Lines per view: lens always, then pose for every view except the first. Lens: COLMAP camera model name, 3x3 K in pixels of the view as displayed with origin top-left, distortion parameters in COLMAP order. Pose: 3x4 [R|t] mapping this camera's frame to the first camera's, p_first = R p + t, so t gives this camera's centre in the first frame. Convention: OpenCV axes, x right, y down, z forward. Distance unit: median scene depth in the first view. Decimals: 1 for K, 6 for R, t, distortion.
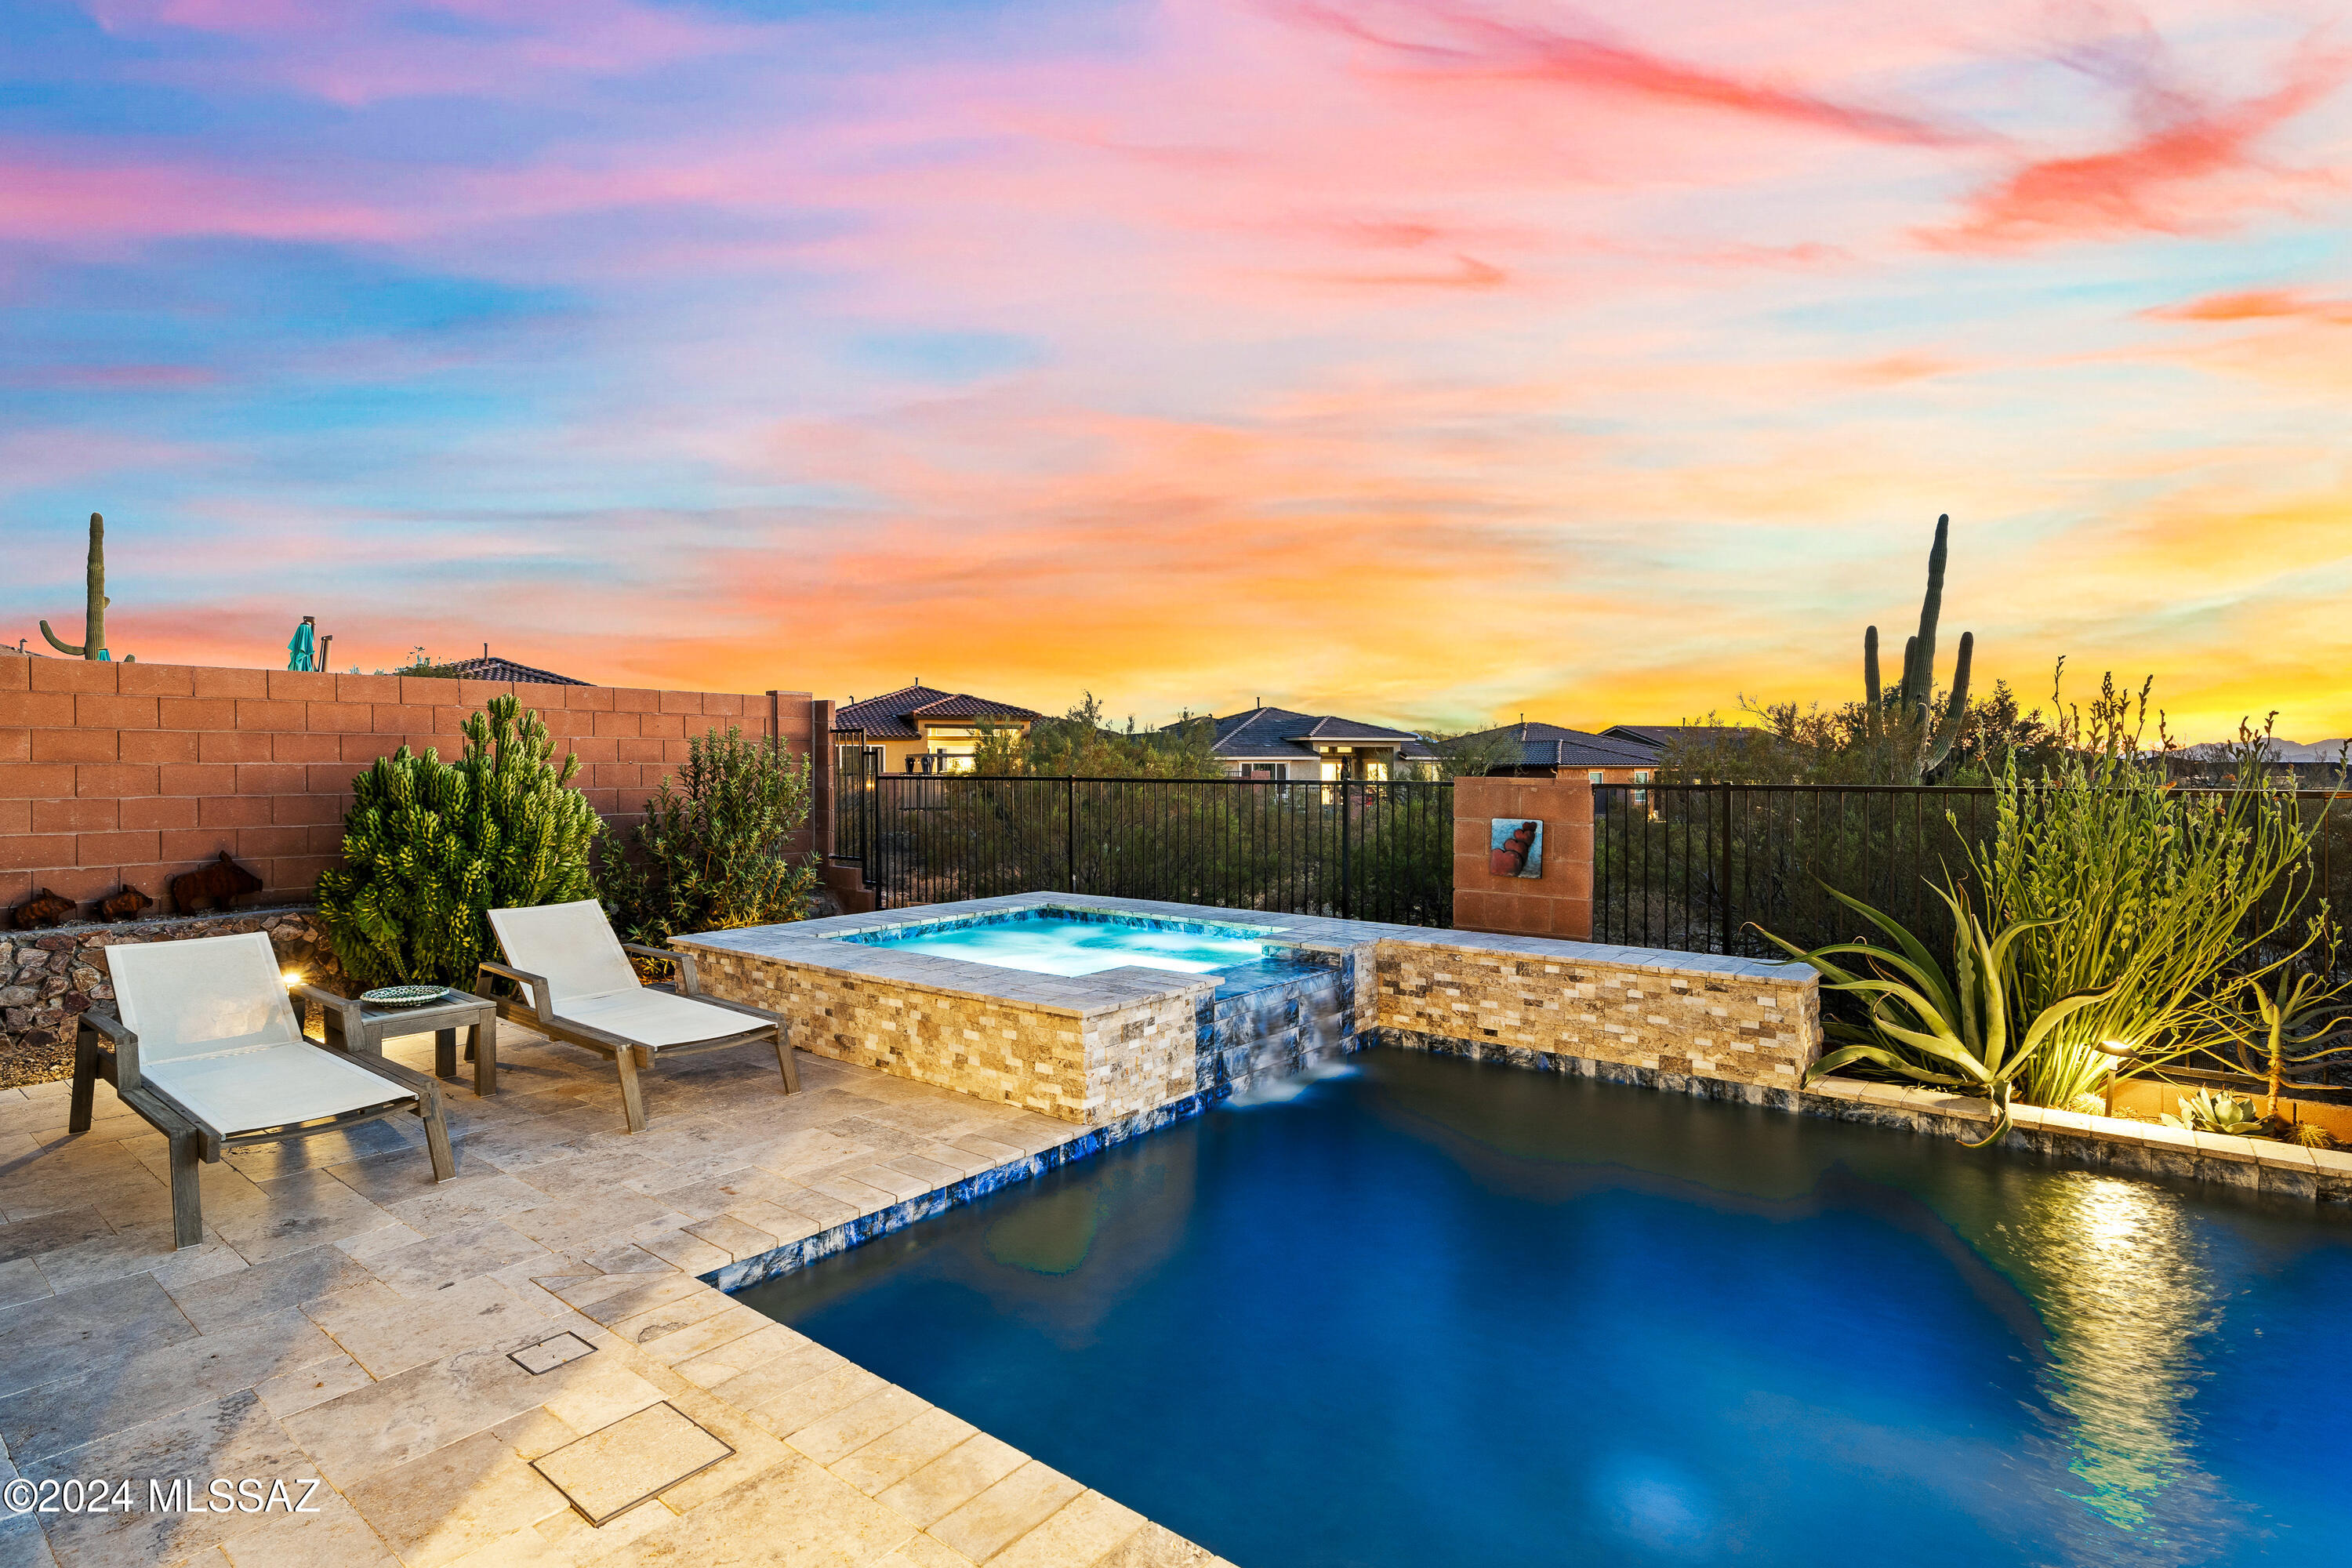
lens RADIAL K [[1185.1, 0, 1082.1], [0, 1185.1, 764.4], [0, 0, 1]] dist [0.001409, 0.000011]
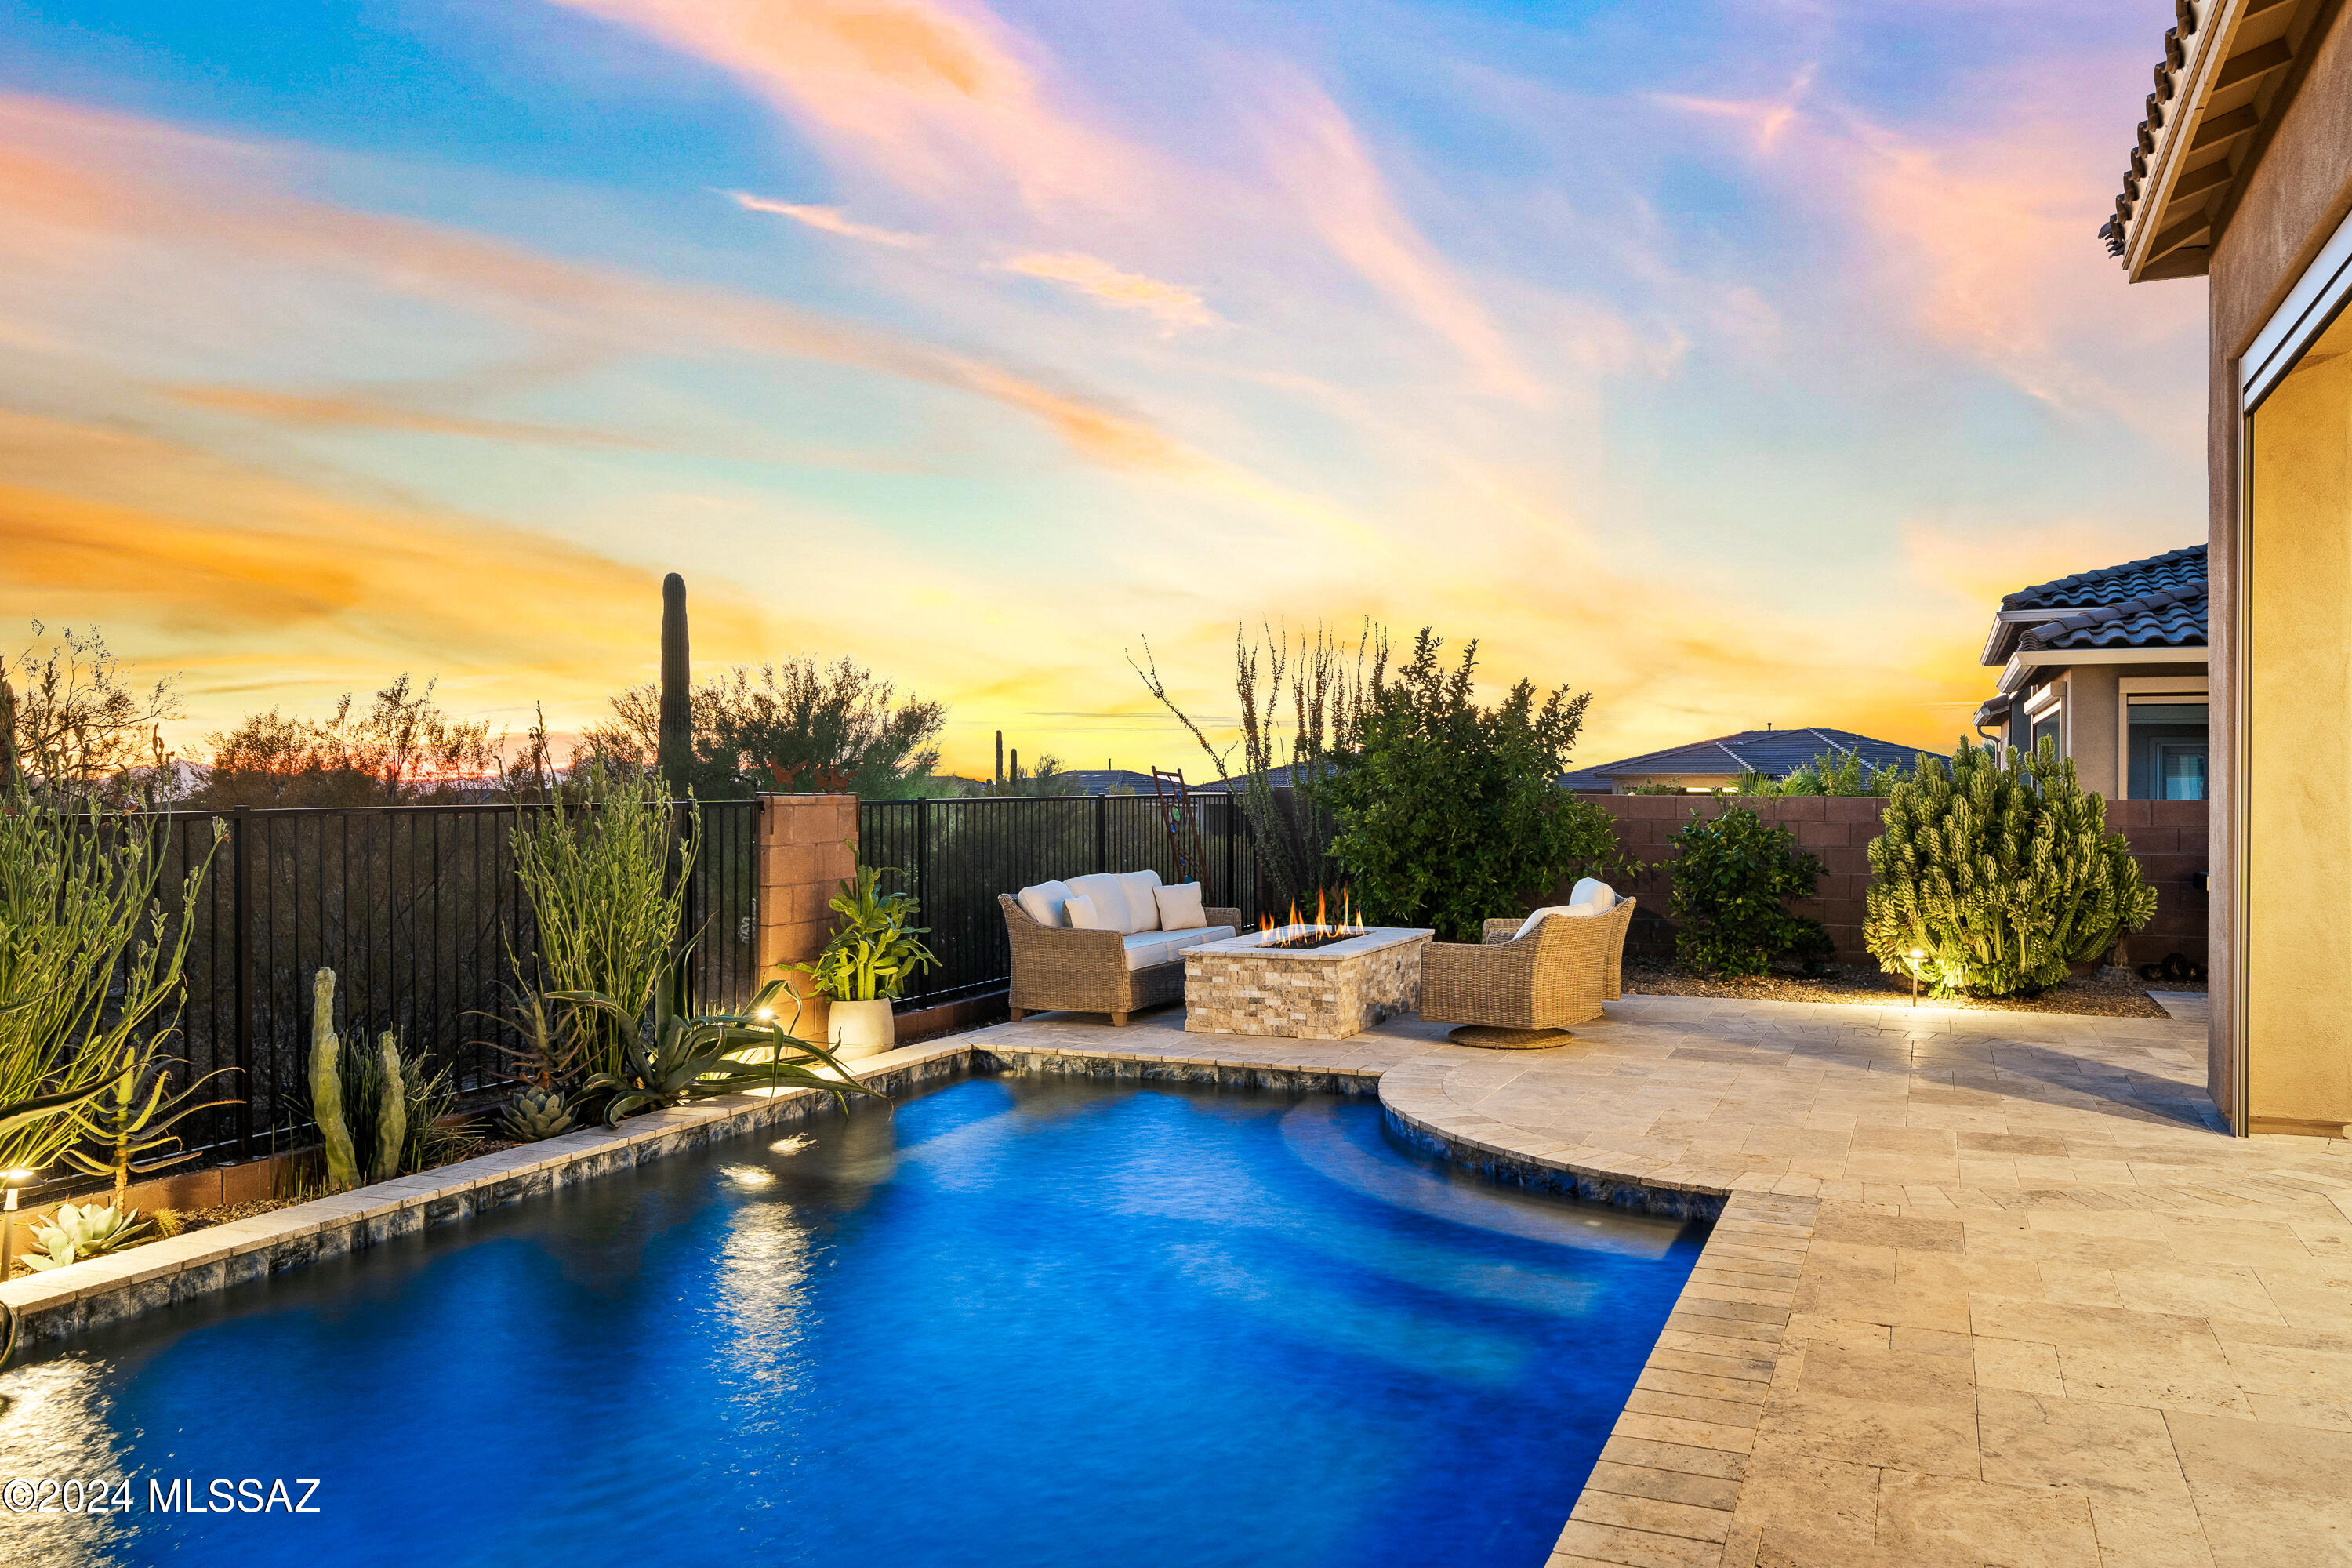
lens RADIAL K [[1701.7, 0, 1245.7], [0, 1701.7, 726.5], [0, 0, 1]] dist [0.001796, 0.001096]
pose [[-0.313958, 0.025110, 0.949105, -0.315432], [0.001615, 0.999663, -0.025914, -0.007464], [-0.949435, -0.006603, -0.313893, 0.543797]]
